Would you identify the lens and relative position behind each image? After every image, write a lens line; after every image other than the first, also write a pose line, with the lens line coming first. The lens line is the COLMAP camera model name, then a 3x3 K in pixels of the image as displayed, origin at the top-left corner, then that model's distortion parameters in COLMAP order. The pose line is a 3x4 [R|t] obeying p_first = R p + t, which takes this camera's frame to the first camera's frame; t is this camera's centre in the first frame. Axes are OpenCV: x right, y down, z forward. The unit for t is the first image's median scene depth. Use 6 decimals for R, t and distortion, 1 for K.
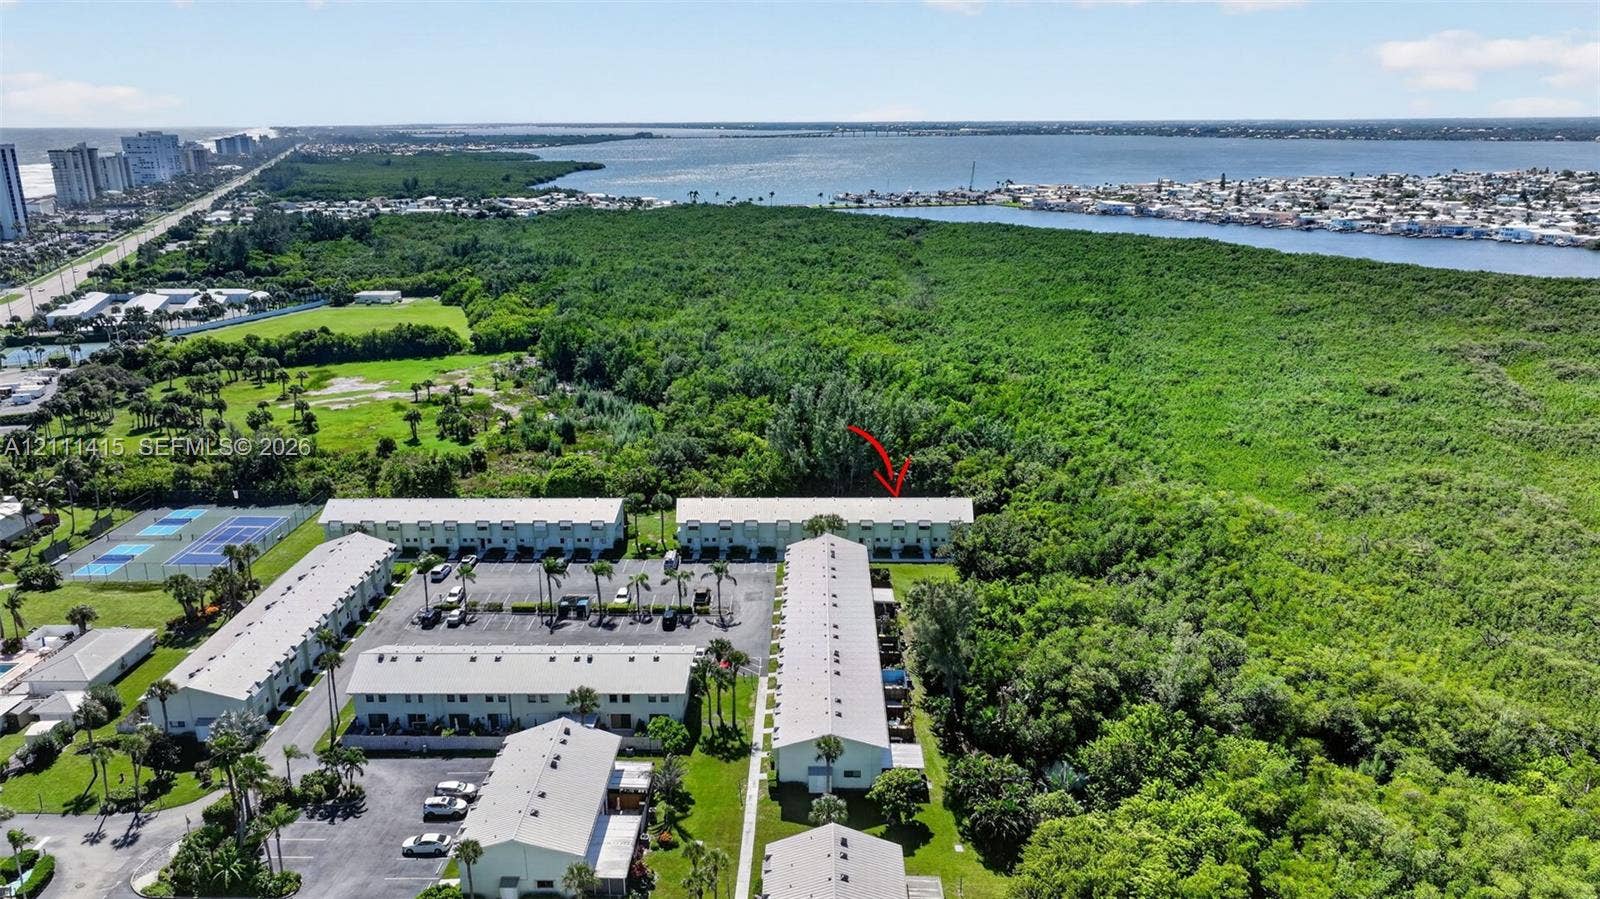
lens RADIAL K [[1150.4, 0, 804.9], [0, 1150.4, 448.1], [0, 0, 1]] dist [-0.002542, 0.020550]
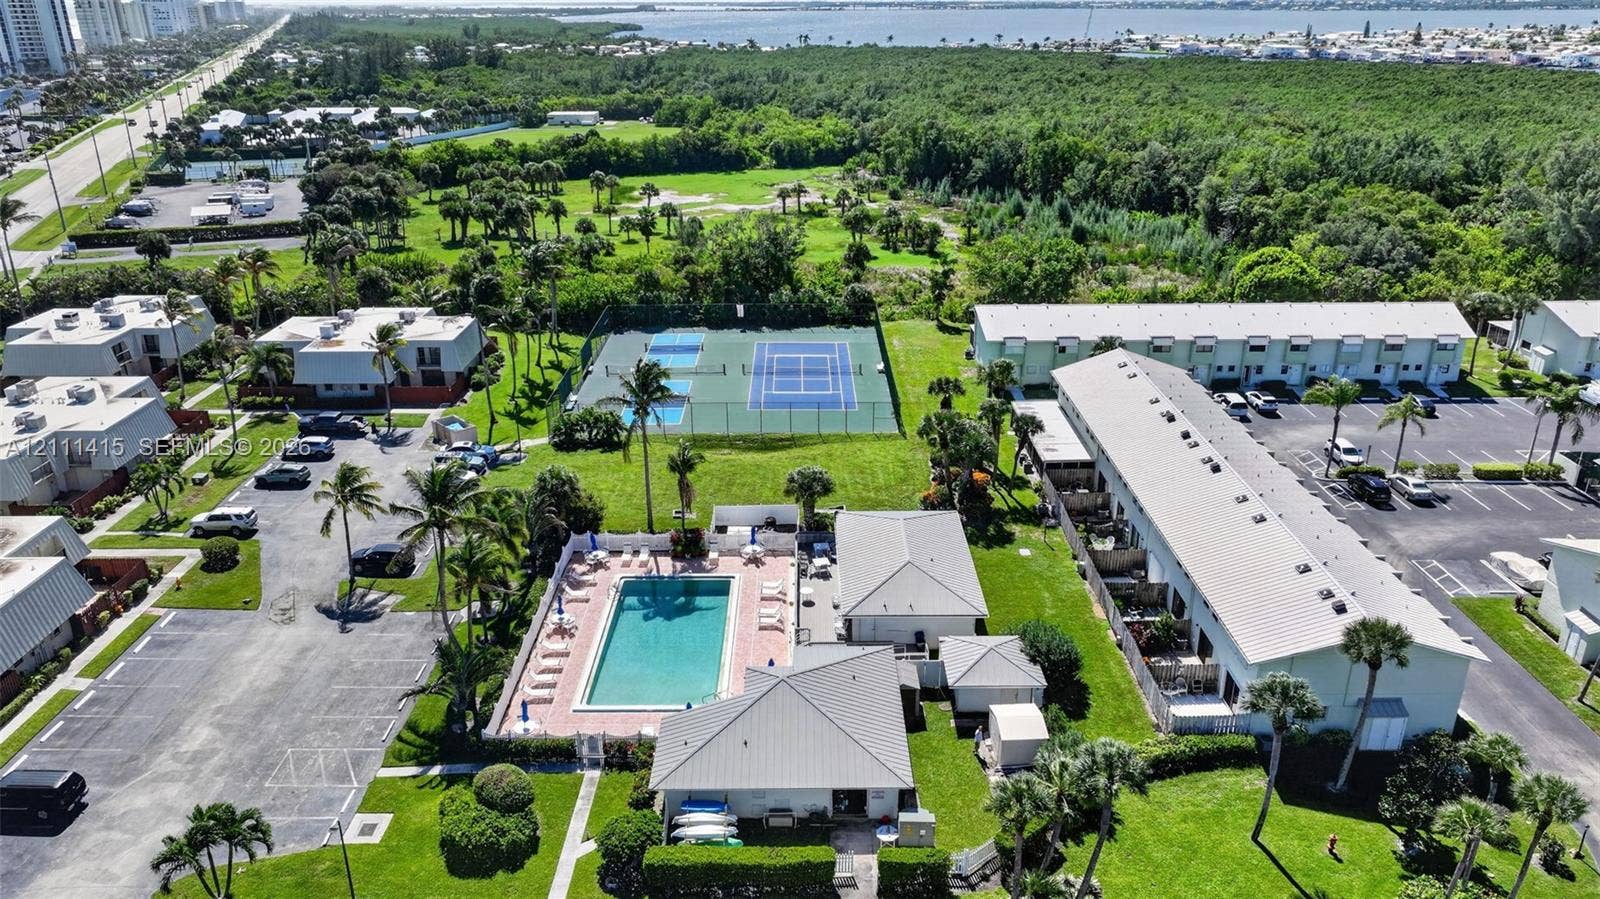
lens RADIAL K [[1150.4, 0, 804.9], [0, 1150.4, 448.1], [0, 0, 1]] dist [-0.002542, 0.020550]
pose [[0.999860, -0.005118, 0.015911, -0.295712], [0.003645, 0.995816, 0.091308, 0.036832], [-0.016312, -0.091238, 0.995696, 0.219887]]
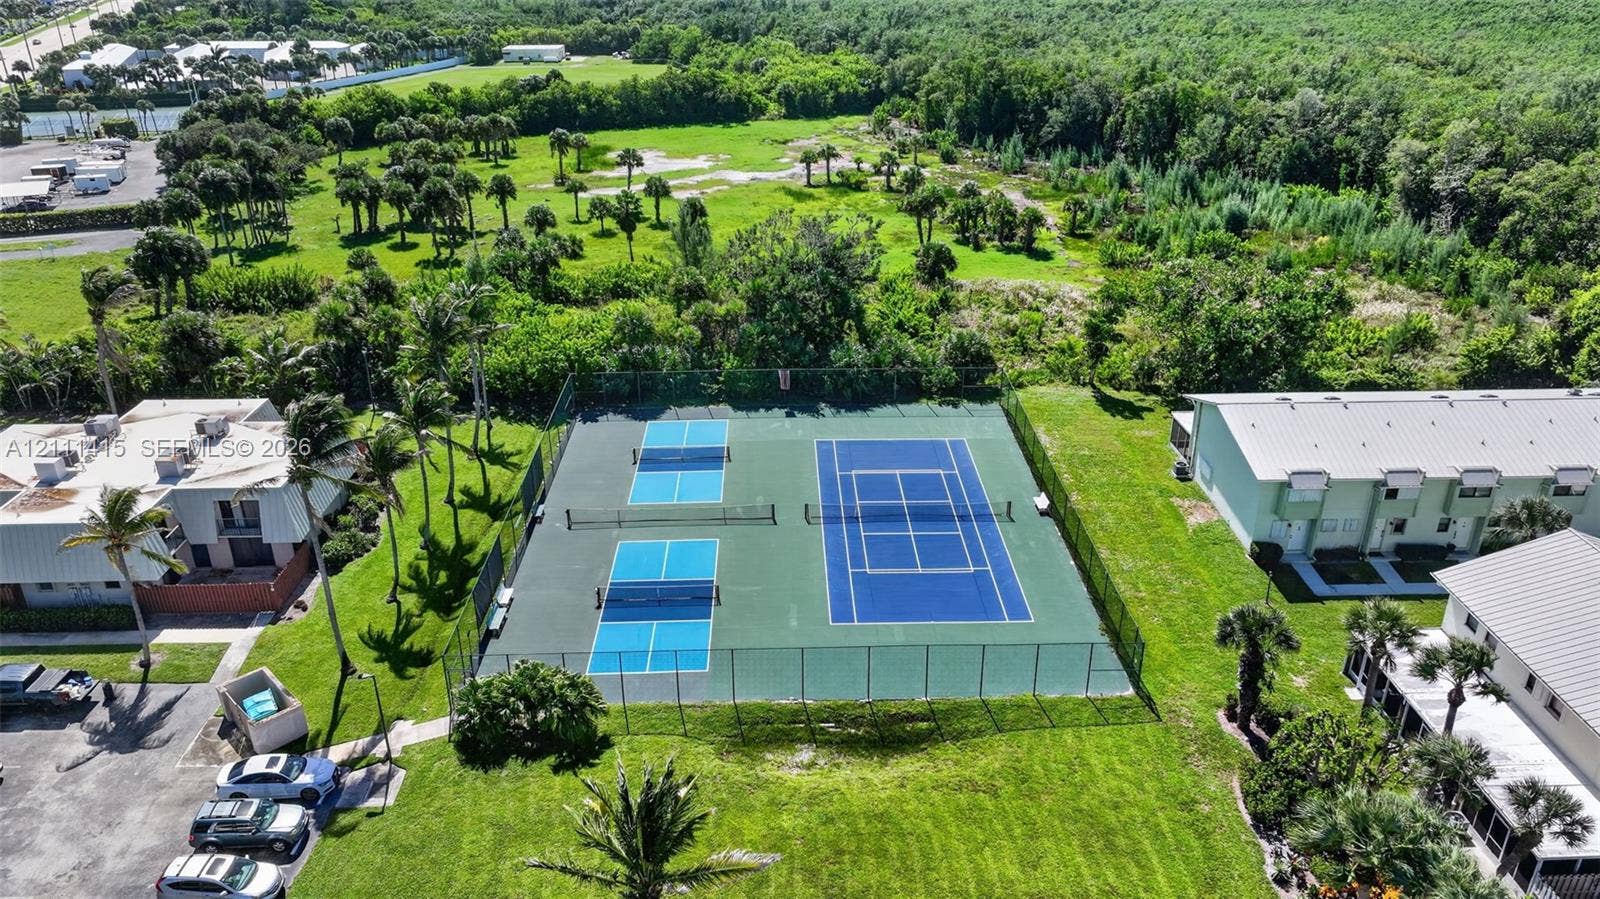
lens RADIAL K [[1150.4, 0, 804.9], [0, 1150.4, 448.1], [0, 0, 1]] dist [-0.002542, 0.020550]
pose [[0.999315, -0.015253, 0.033726, -0.316234], [0.010157, 0.989170, 0.146425, 0.003236], [-0.035594, -0.145982, 0.988647, 0.377975]]
